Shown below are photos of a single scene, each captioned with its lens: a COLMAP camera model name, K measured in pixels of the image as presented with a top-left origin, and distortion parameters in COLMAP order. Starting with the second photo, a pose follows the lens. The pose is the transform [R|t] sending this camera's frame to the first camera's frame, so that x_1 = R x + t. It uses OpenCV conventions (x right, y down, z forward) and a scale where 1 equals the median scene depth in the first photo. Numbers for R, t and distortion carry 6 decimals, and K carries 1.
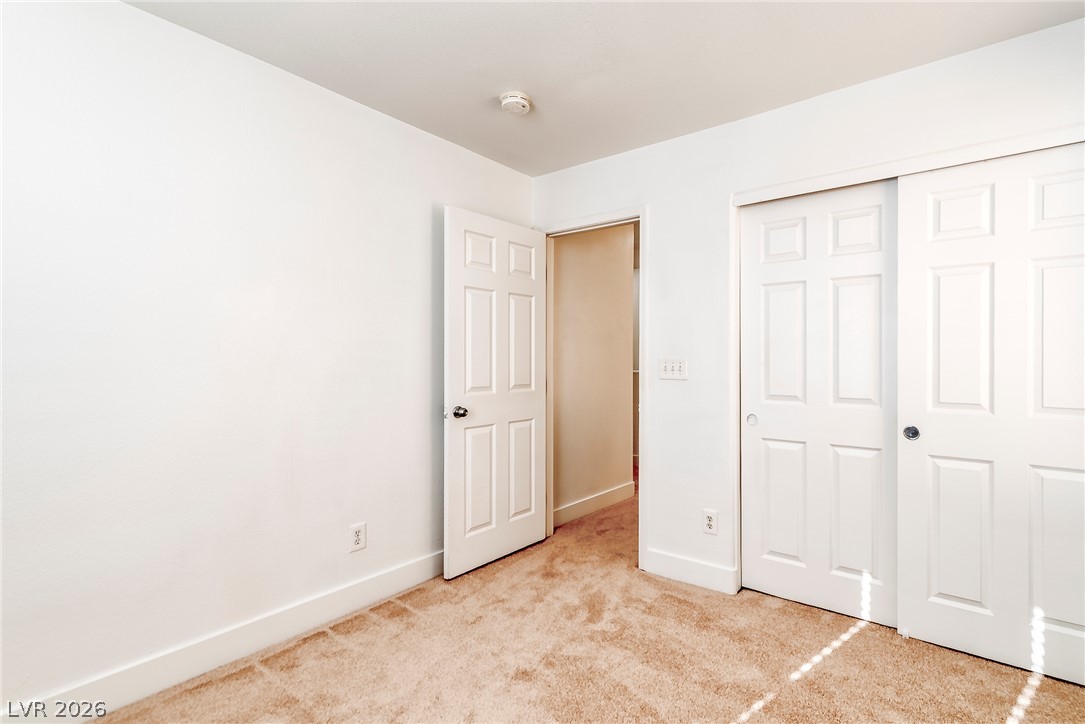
lens RADIAL K [[477.0, 0, 584.3], [0, 477.0, 363.7], [0, 0, 1]] dist [0.002129, 0.000881]
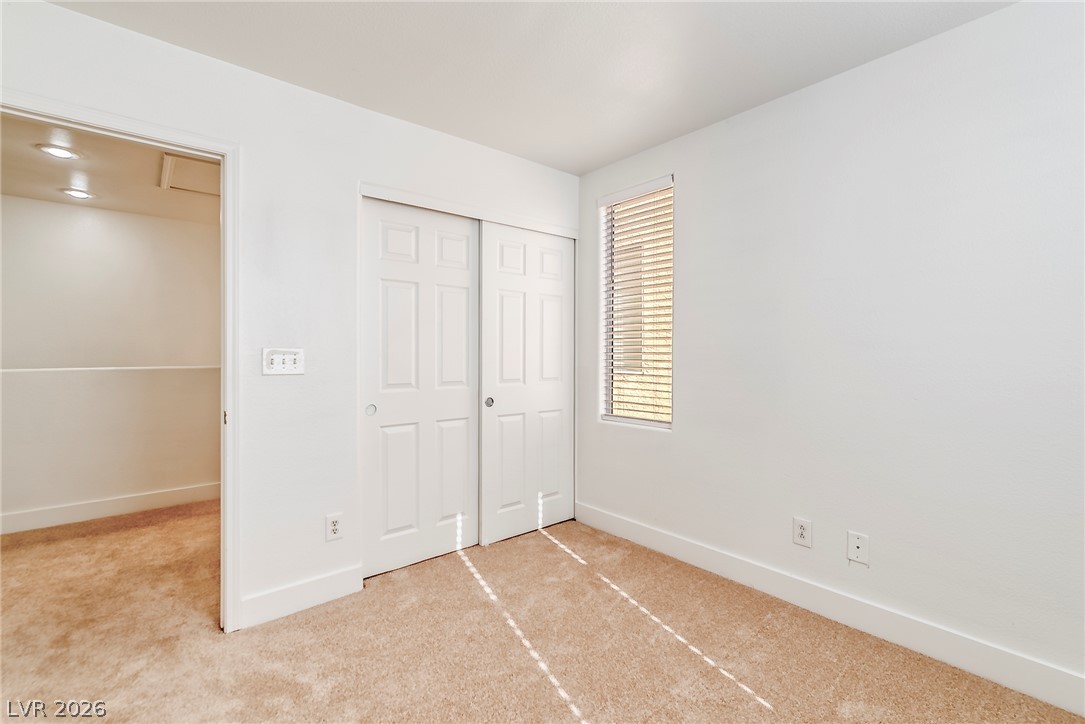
lens RADIAL K [[477.0, 0, 550.1], [0, 477.0, 358.1], [0, 0, 1]] dist [0.002129, 0.000881]
pose [[0.256937, -0.012487, 0.966348, -0.613213], [0.005845, 0.999918, 0.011367, -0.002722], [-0.966411, 0.002727, 0.256989, 0.425968]]
